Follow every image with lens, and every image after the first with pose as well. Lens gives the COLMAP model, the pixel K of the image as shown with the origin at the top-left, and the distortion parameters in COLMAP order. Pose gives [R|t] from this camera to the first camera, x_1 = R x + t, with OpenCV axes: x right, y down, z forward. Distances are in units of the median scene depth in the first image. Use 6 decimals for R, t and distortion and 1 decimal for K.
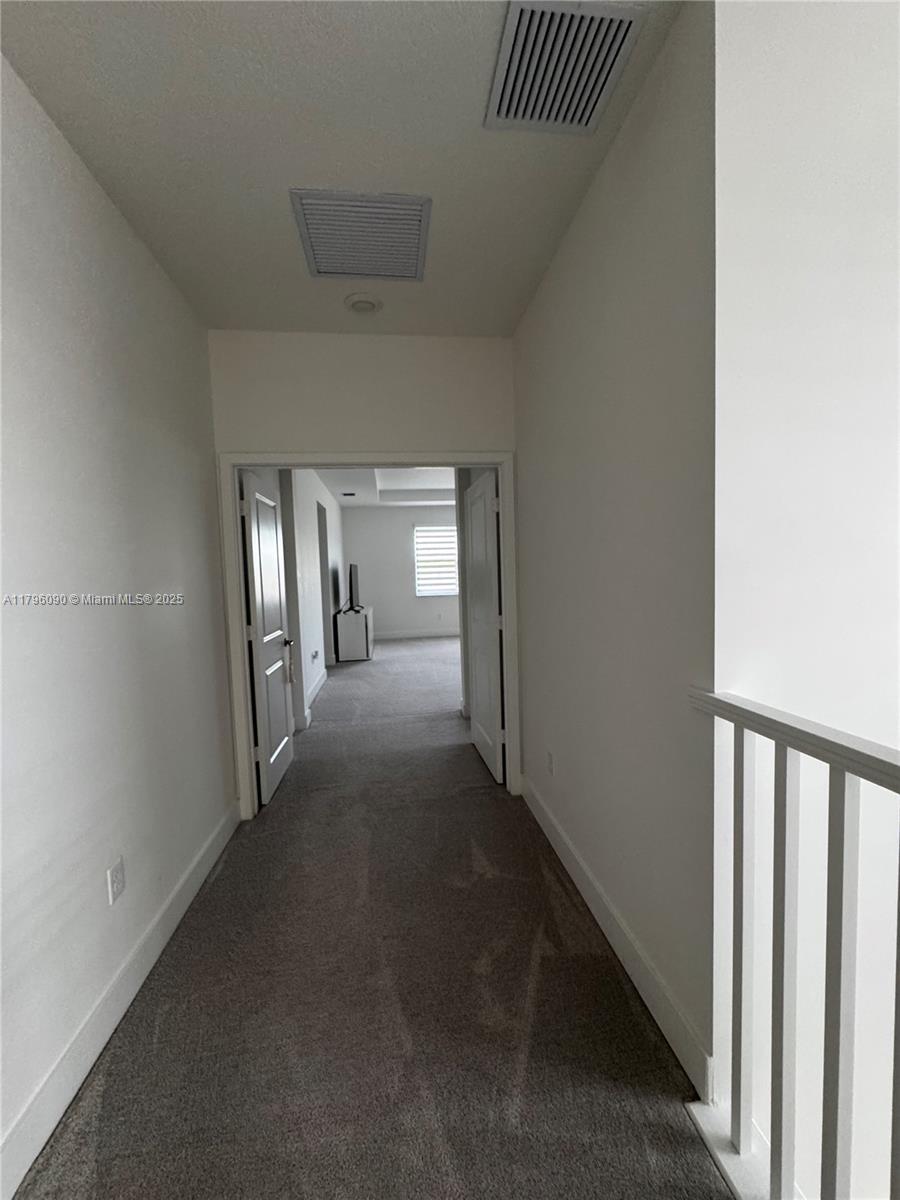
lens RADIAL K [[474.0, 0, 448.0], [0, 474.0, 601.1], [0, 0, 1]] dist [-0.006250, 0.001138]
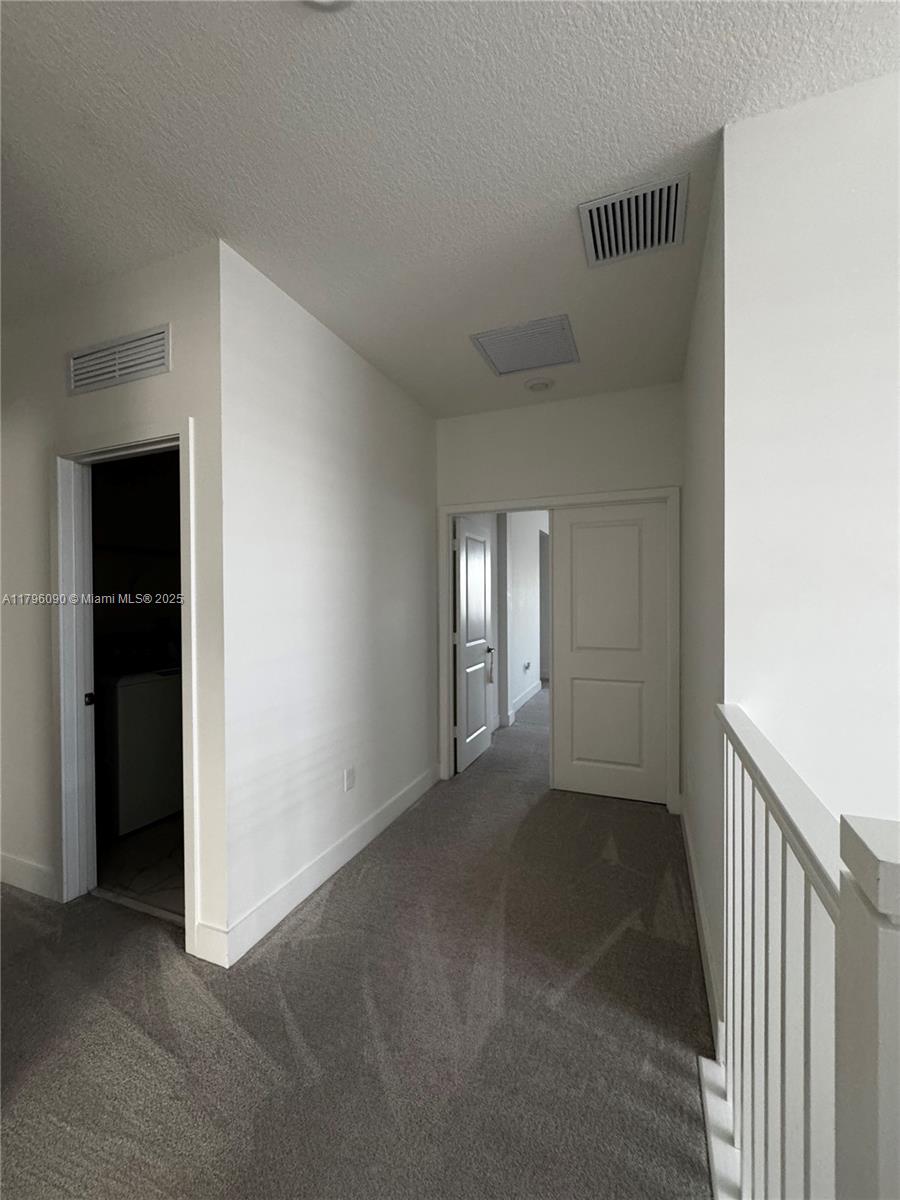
lens RADIAL K [[474.0, 0, 454.8], [0, 474.0, 602.1], [0, 0, 1]] dist [-0.006250, 0.001138]
pose [[0.874254, 0.034173, -0.484265, 0.271583], [-0.053617, 0.998214, -0.026354, 0.000945], [0.482499, 0.049005, 0.874524, -0.203559]]
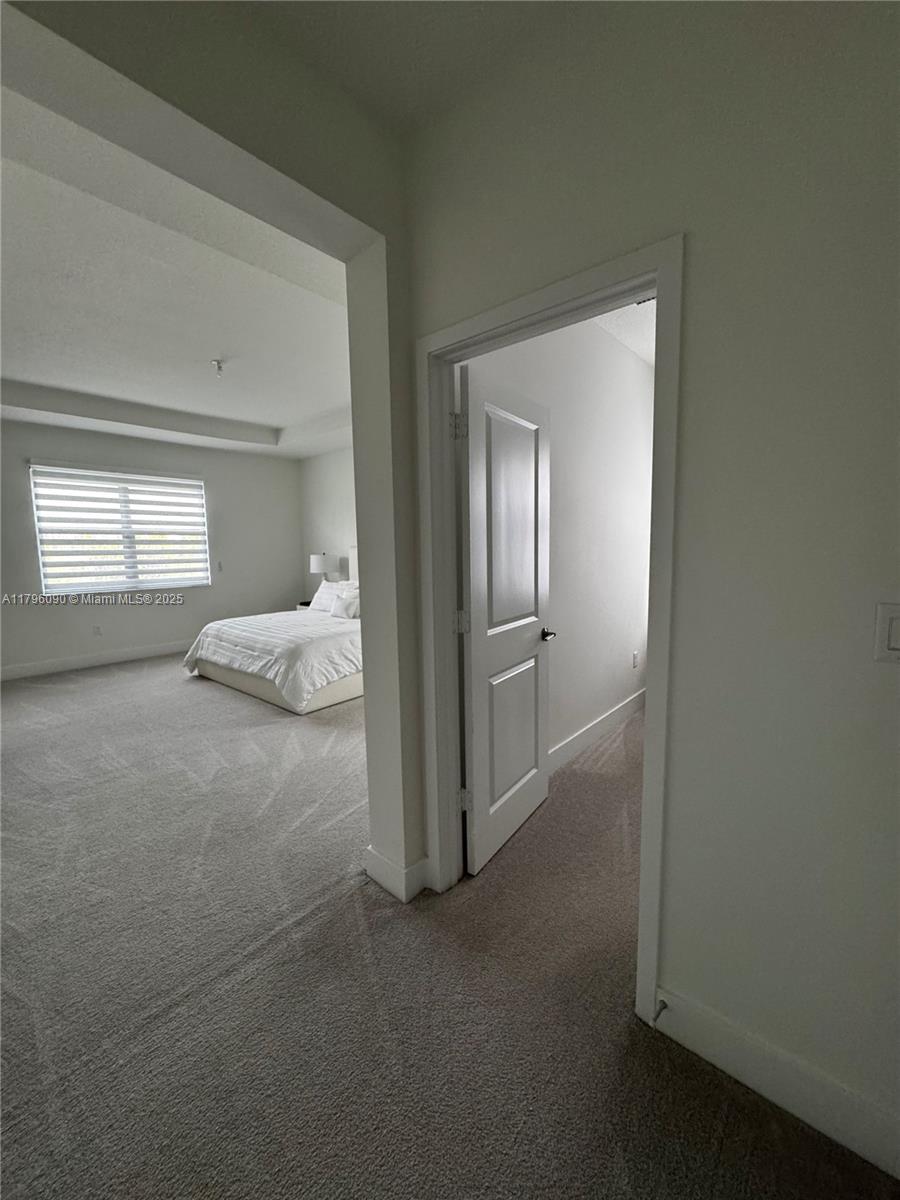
lens RADIAL K [[480.4, 0, 449.8], [0, 480.4, 599.6], [0, 0, 1]] dist [-0.001940, -0.000027]
pose [[0.750315, 0.092811, -0.654534, 0.006774], [-0.044907, 0.994965, 0.089605, -0.028861], [0.659554, -0.037838, 0.750704, 0.605658]]
